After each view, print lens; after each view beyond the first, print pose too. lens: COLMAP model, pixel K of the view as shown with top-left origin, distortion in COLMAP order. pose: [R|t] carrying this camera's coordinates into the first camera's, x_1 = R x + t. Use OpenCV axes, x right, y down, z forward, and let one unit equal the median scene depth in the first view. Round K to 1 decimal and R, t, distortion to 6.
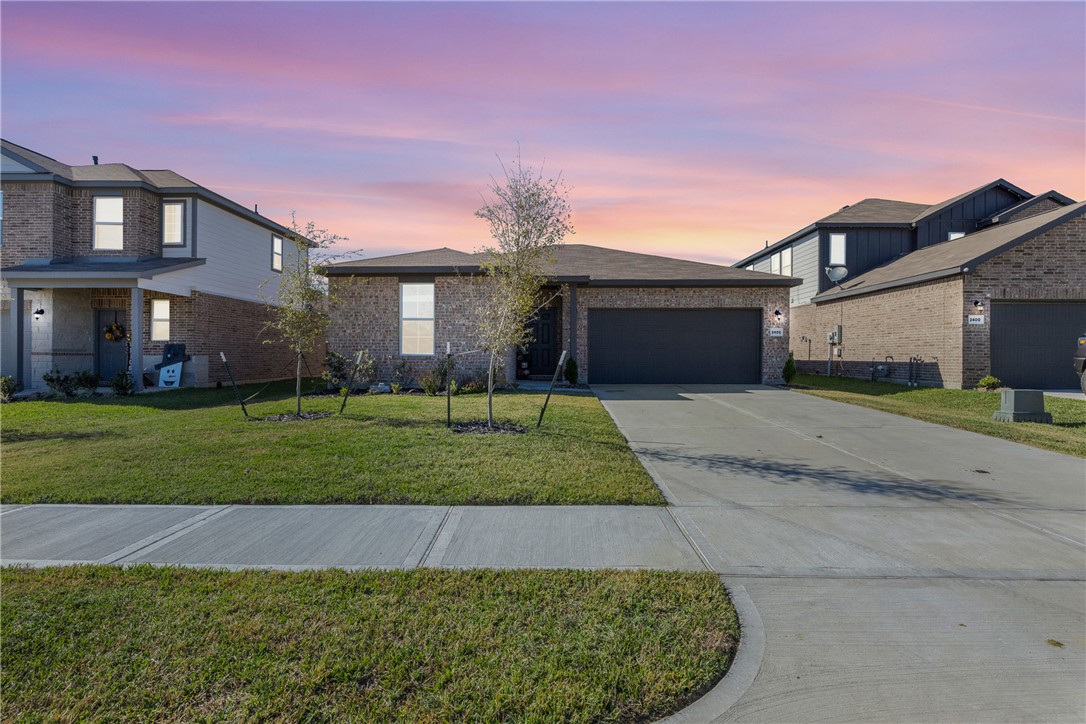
lens RADIAL K [[518.9, 0, 547.6], [0, 518.9, 354.7], [0, 0, 1]] dist [0.001630, 0.000434]
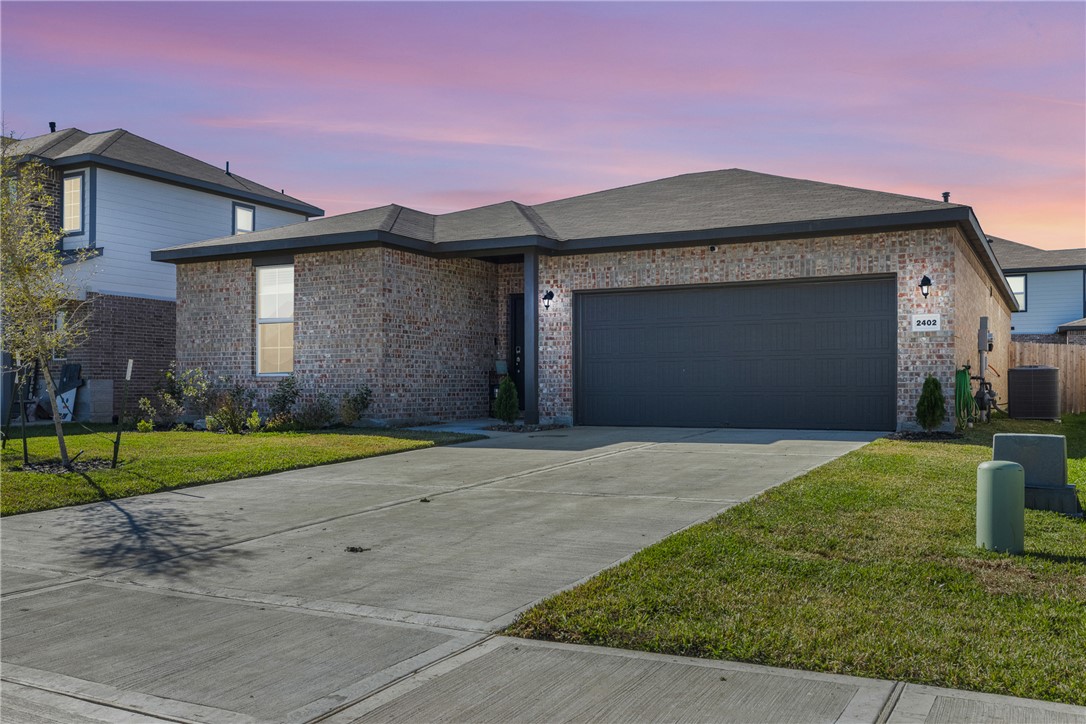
lens RADIAL K [[983.9, 0, 541.2], [0, 983.9, 369.4], [0, 0, 1]] dist [0.028470, 0.006753]
pose [[0.891124, -0.010810, -0.453631, 0.537152], [0.003350, 0.999846, -0.017246, 0.014151], [0.453747, 0.013848, 0.891023, 0.032019]]
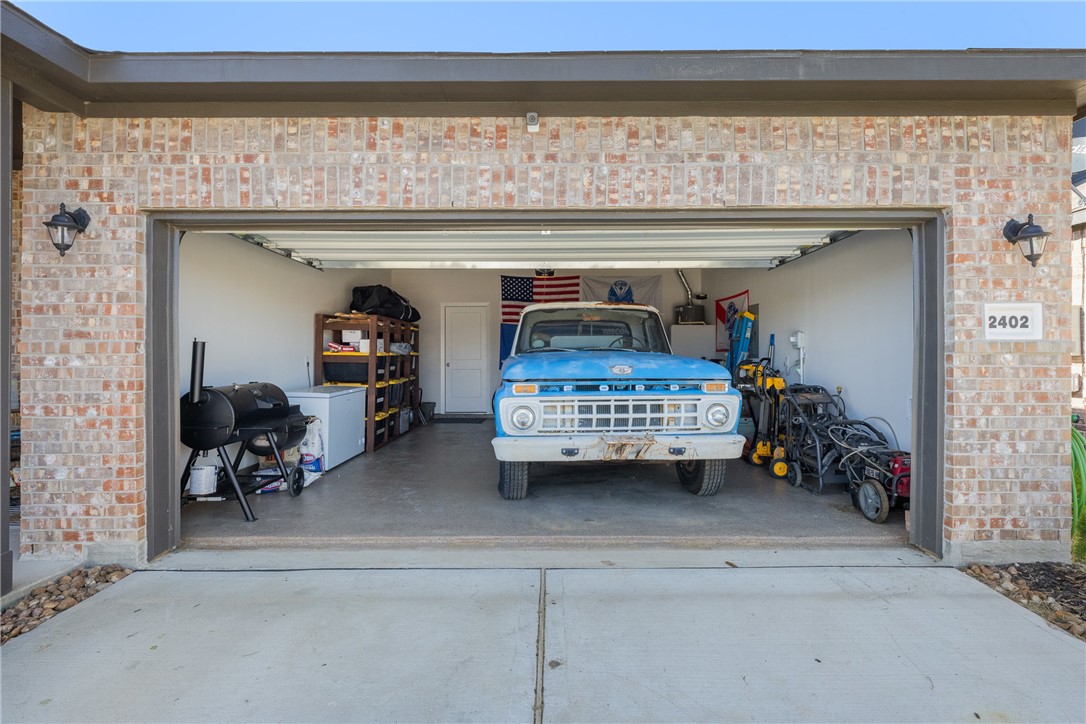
lens RADIAL K [[565.4, 0, 542.7], [0, 565.4, 360.2], [0, 0, 1]] dist [-0.006949, 0.001472]
pose [[0.999905, -0.002355, 0.013547, 0.242761], [0.002369, 0.999997, -0.001022, -0.027423], [-0.013545, 0.001054, 0.999908, 0.768222]]
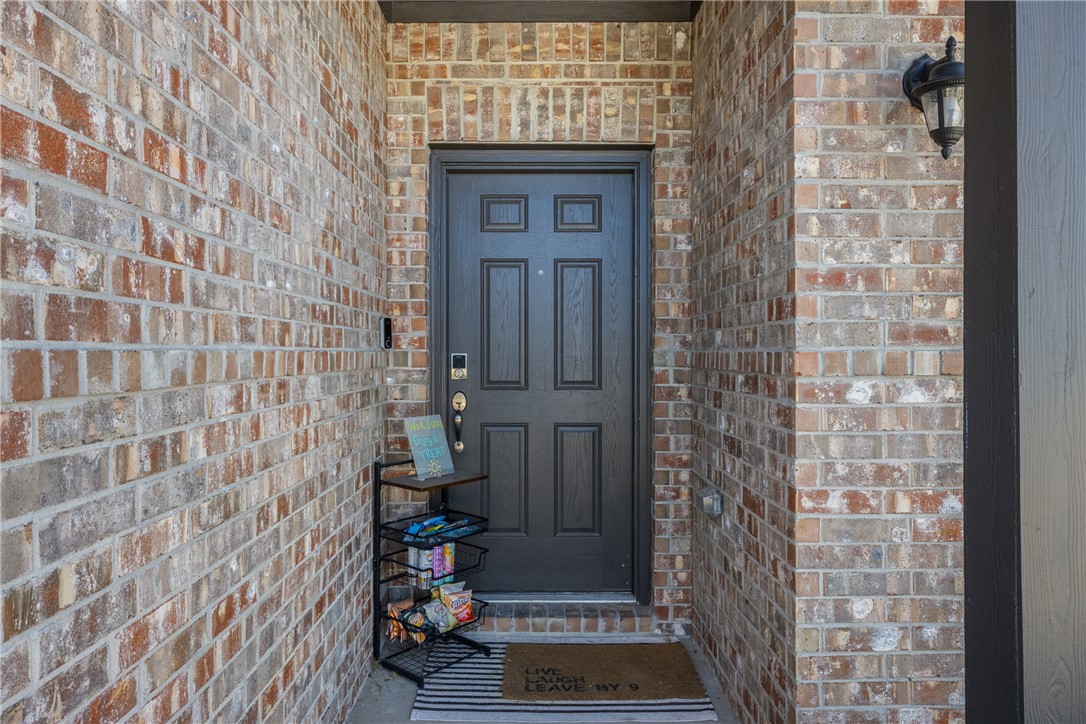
lens RADIAL K [[746.9, 0, 540.8], [0, 746.9, 360.3], [0, 0, 1]] dist [-0.004310, 0.000782]
pose [[0.999938, -0.003335, 0.010607, -0.019259], [0.003231, 0.999947, 0.009780, -0.035419], [-0.010639, -0.009746, 0.999896, 0.864149]]
